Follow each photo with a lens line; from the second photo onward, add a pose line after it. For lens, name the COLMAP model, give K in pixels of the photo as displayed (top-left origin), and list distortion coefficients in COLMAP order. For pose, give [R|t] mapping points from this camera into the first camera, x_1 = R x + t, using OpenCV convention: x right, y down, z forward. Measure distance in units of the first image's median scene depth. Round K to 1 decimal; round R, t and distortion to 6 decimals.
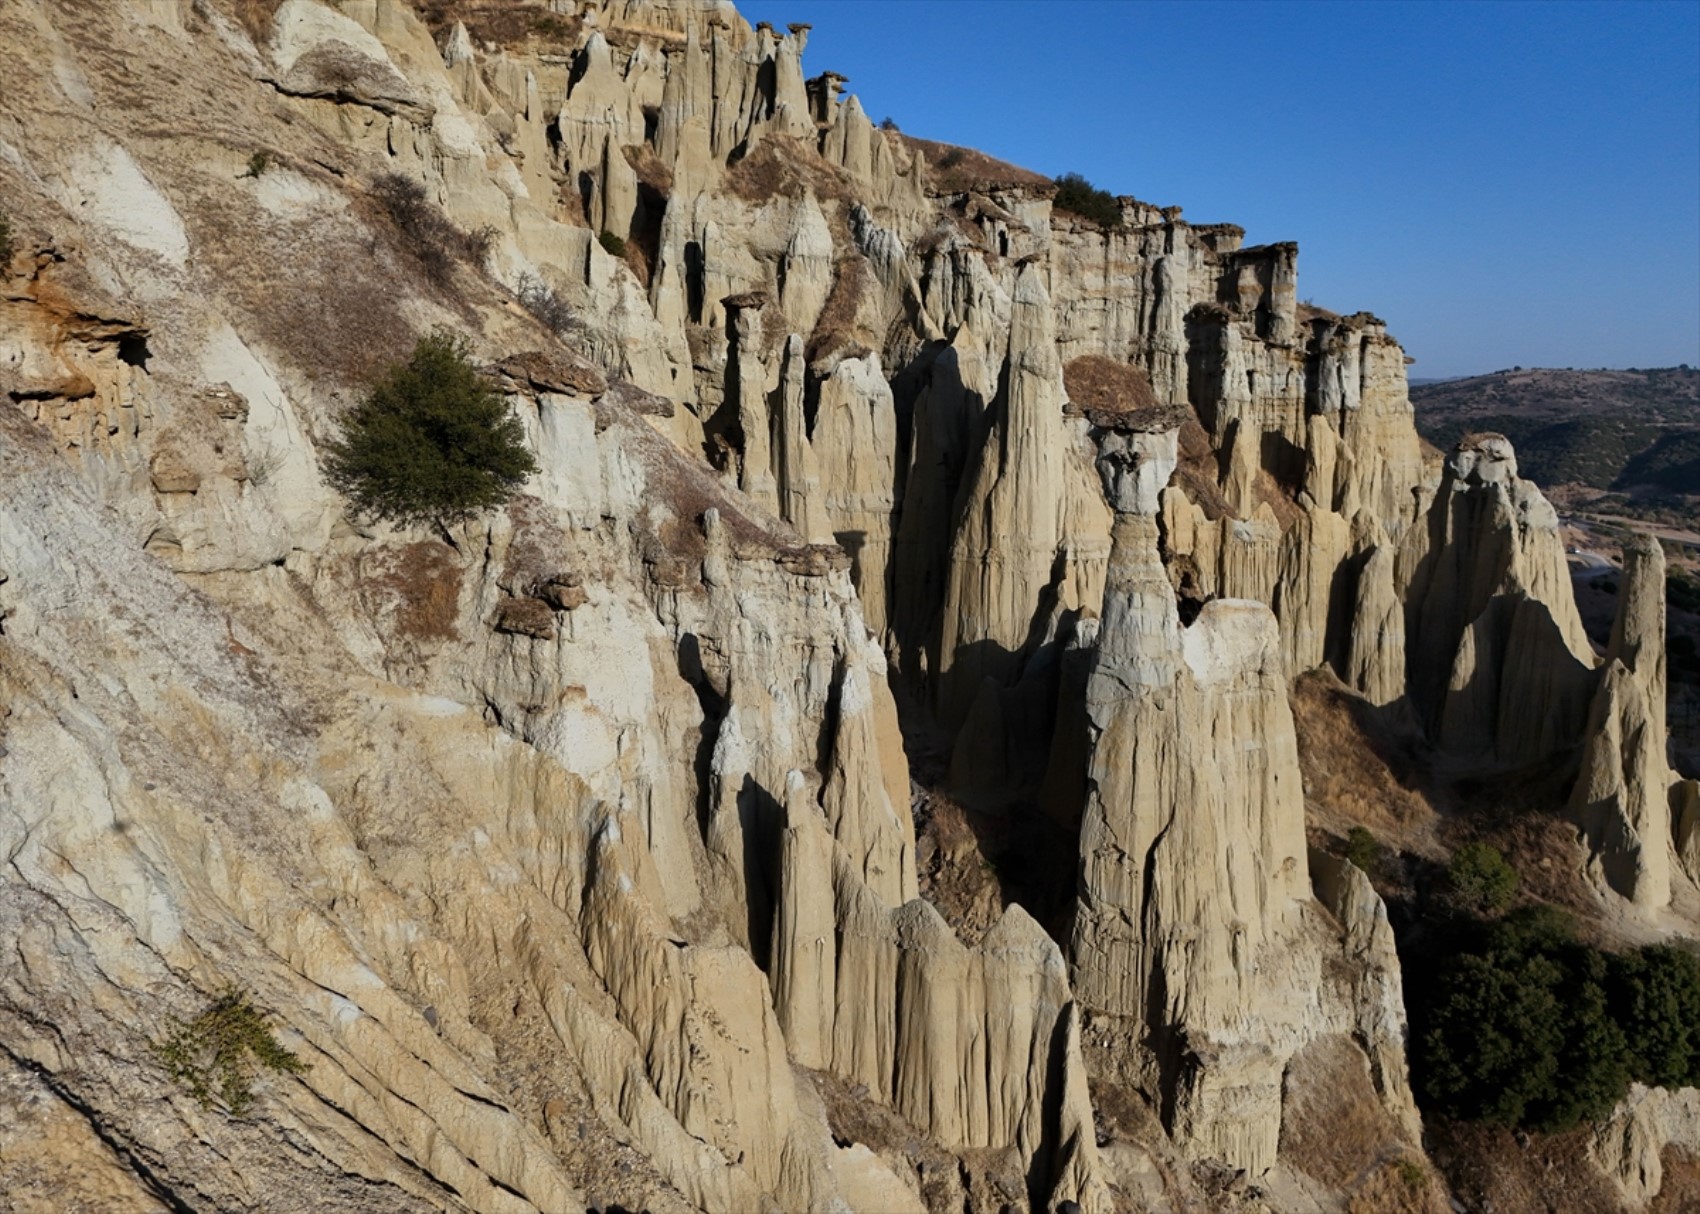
lens RADIAL K [[1292.9, 0, 872.5], [0, 1292.9, 600.9], [0, 0, 1]] dist [0.056616, -0.054562]
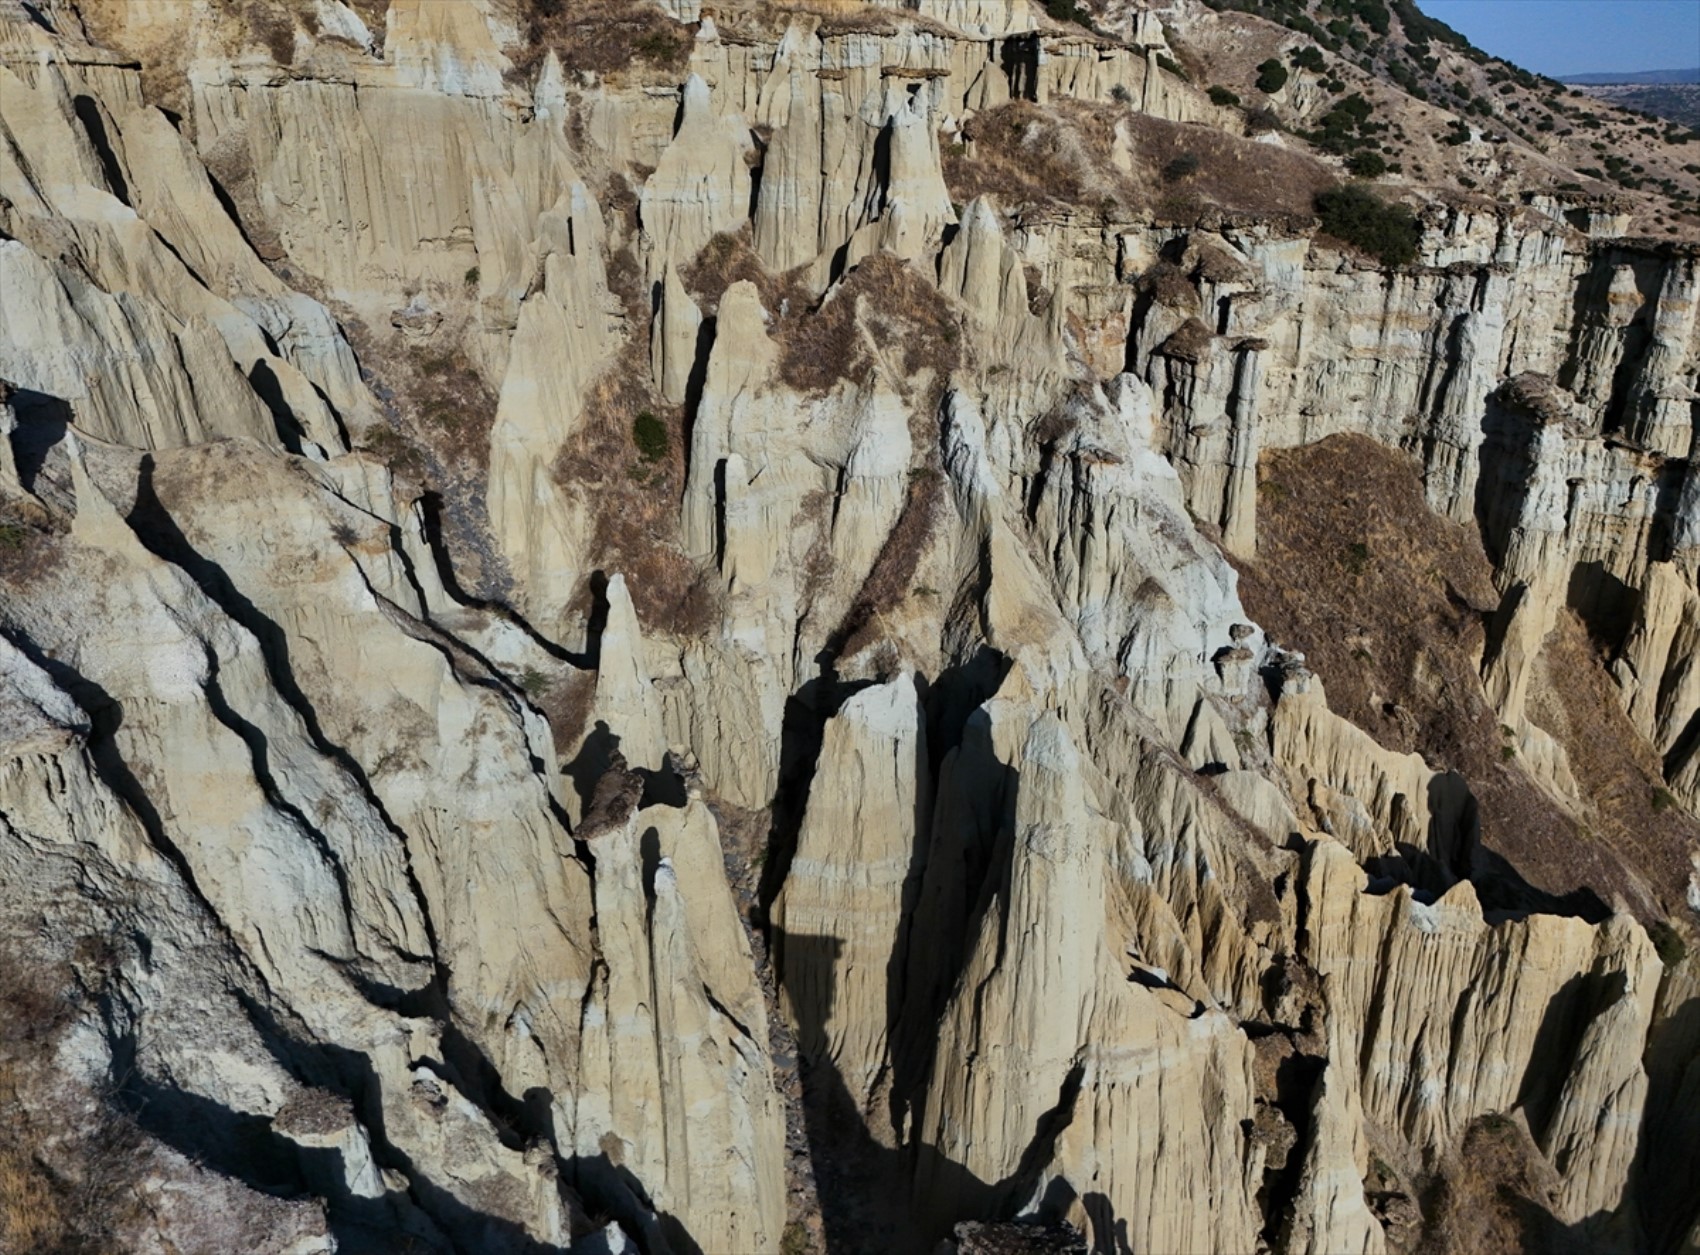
lens RADIAL K [[1251.5, 0, 849.5], [0, 1251.5, 622.9], [0, 0, 1]] dist [0.070889, -0.068107]
pose [[0.953694, 0.107524, -0.280903, 0.115513], [-0.036729, 0.968562, 0.246045, -0.266490], [0.298528, -0.224334, 0.927661, 0.207230]]
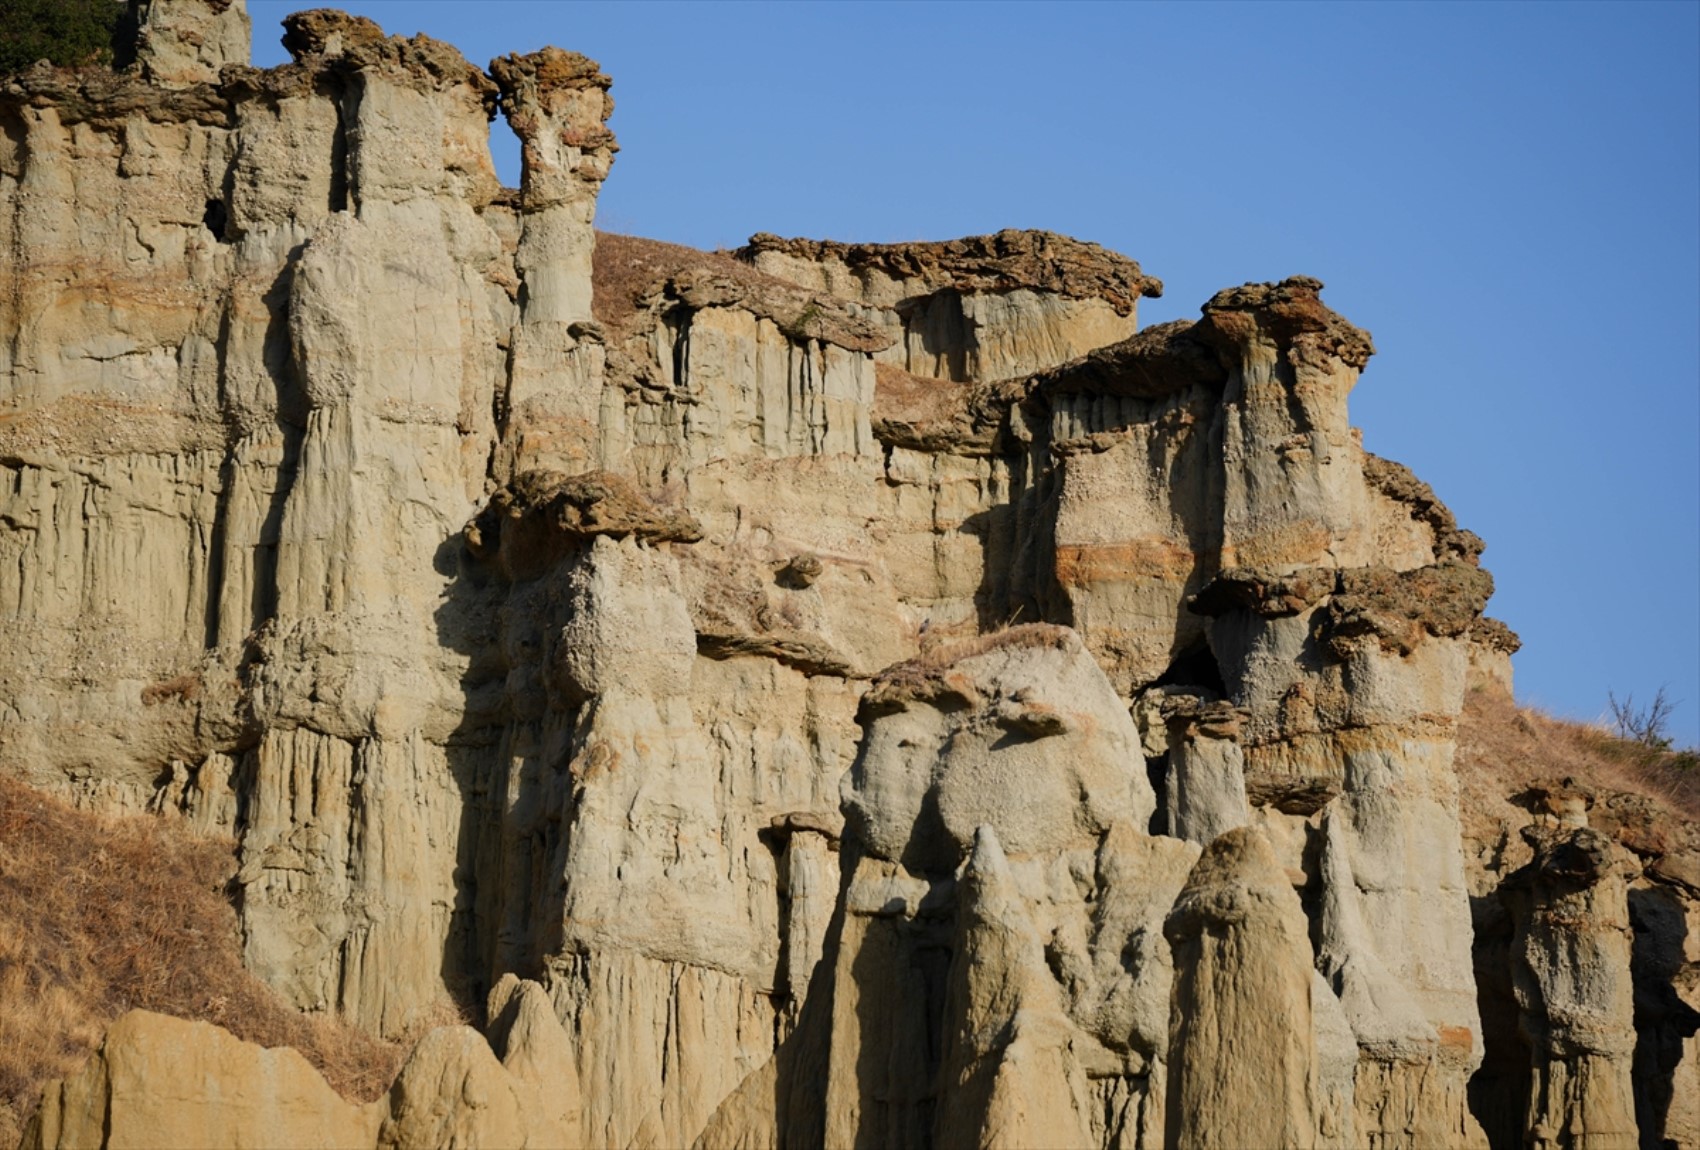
lens RADIAL K [[9575.9, 0, 859.7], [0, 9575.9, 598.2], [0, 0, 1]] dist [2.669876, 18.241138]
pose [[0.999826, 0.006225, -0.017602, 0.331858], [-0.012033, 0.935704, -0.352580, 0.260984], [0.014275, 0.352730, 0.935616, -0.239207]]
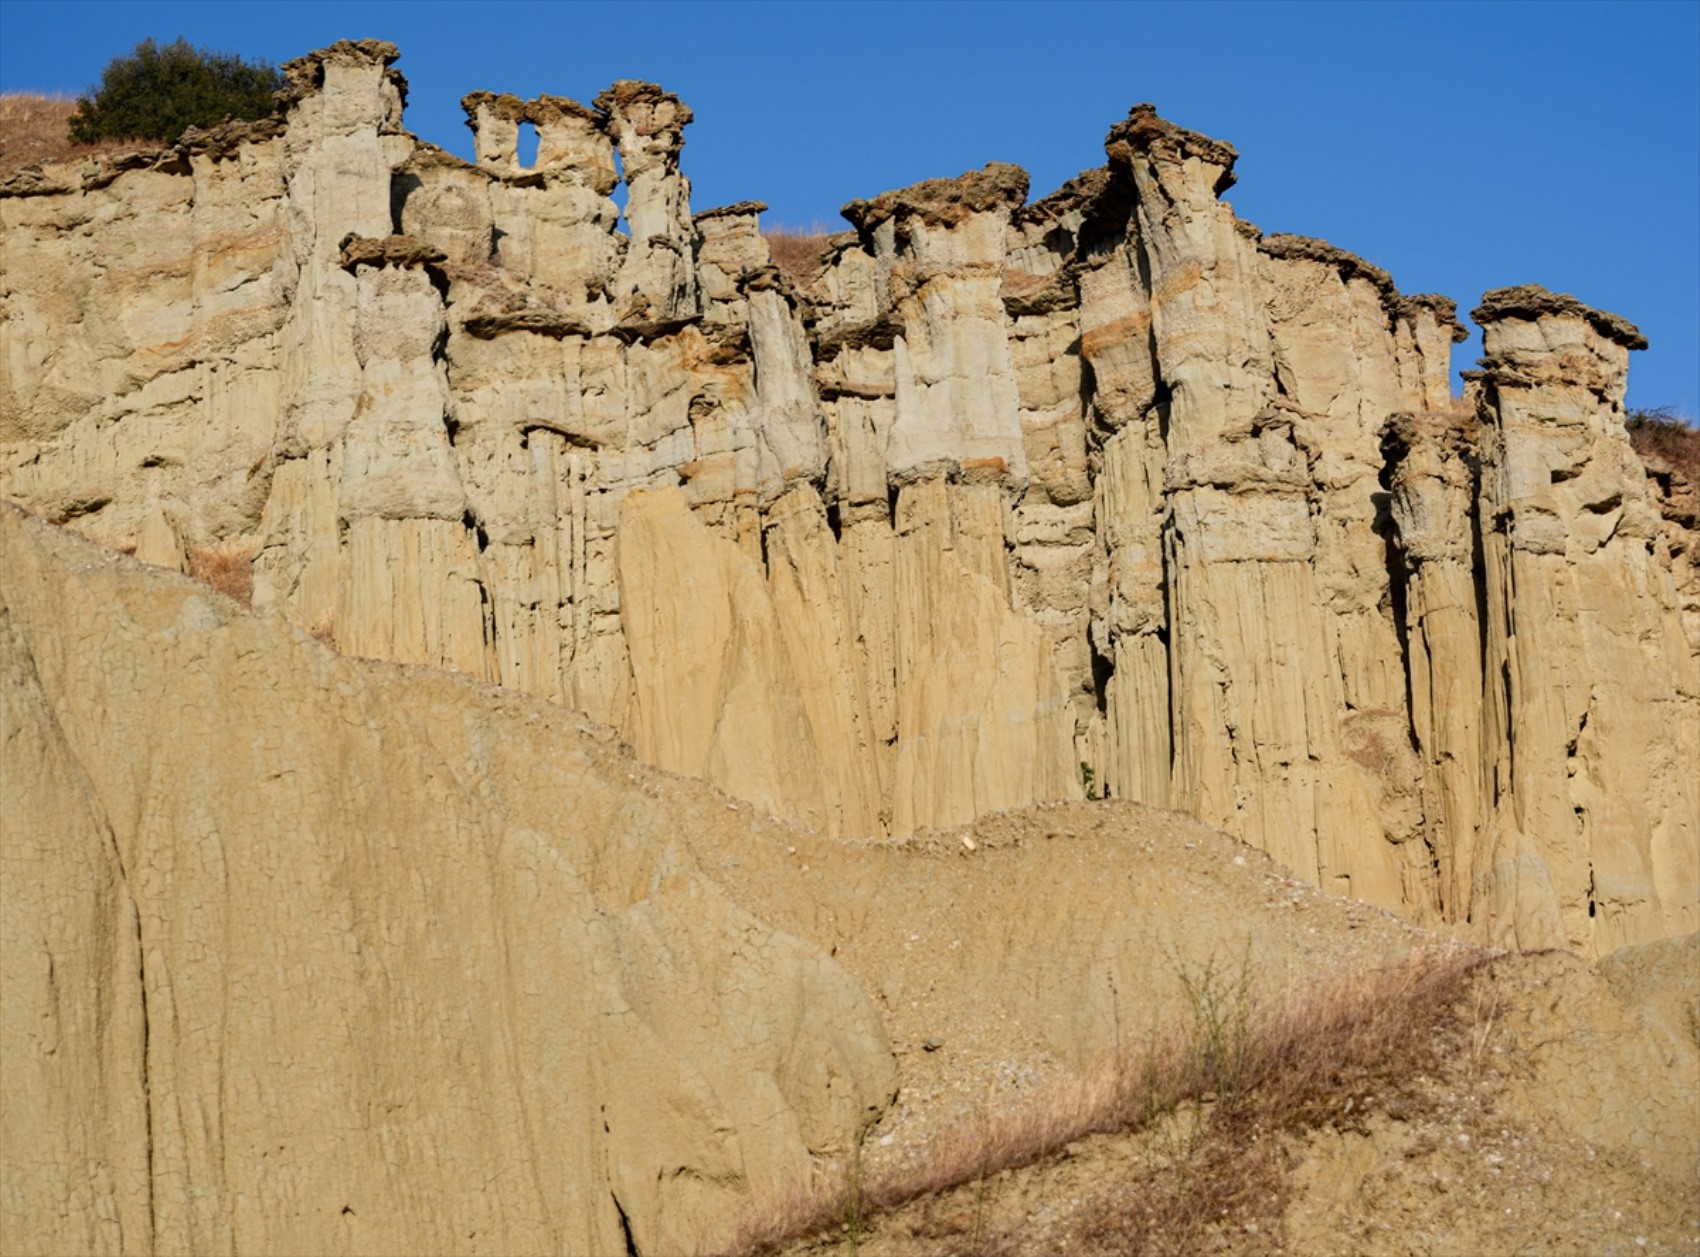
lens RADIAL K [[4354.2, 0, 850.0], [0, 4354.2, 628.5], [0, 0, 1]] dist [-0.226269, -0.076823]
pose [[0.869554, -0.226846, -0.438654, 0.731384], [-0.012460, 0.877894, -0.478694, 0.274323], [0.493681, 0.421716, 0.760549, 0.403358]]
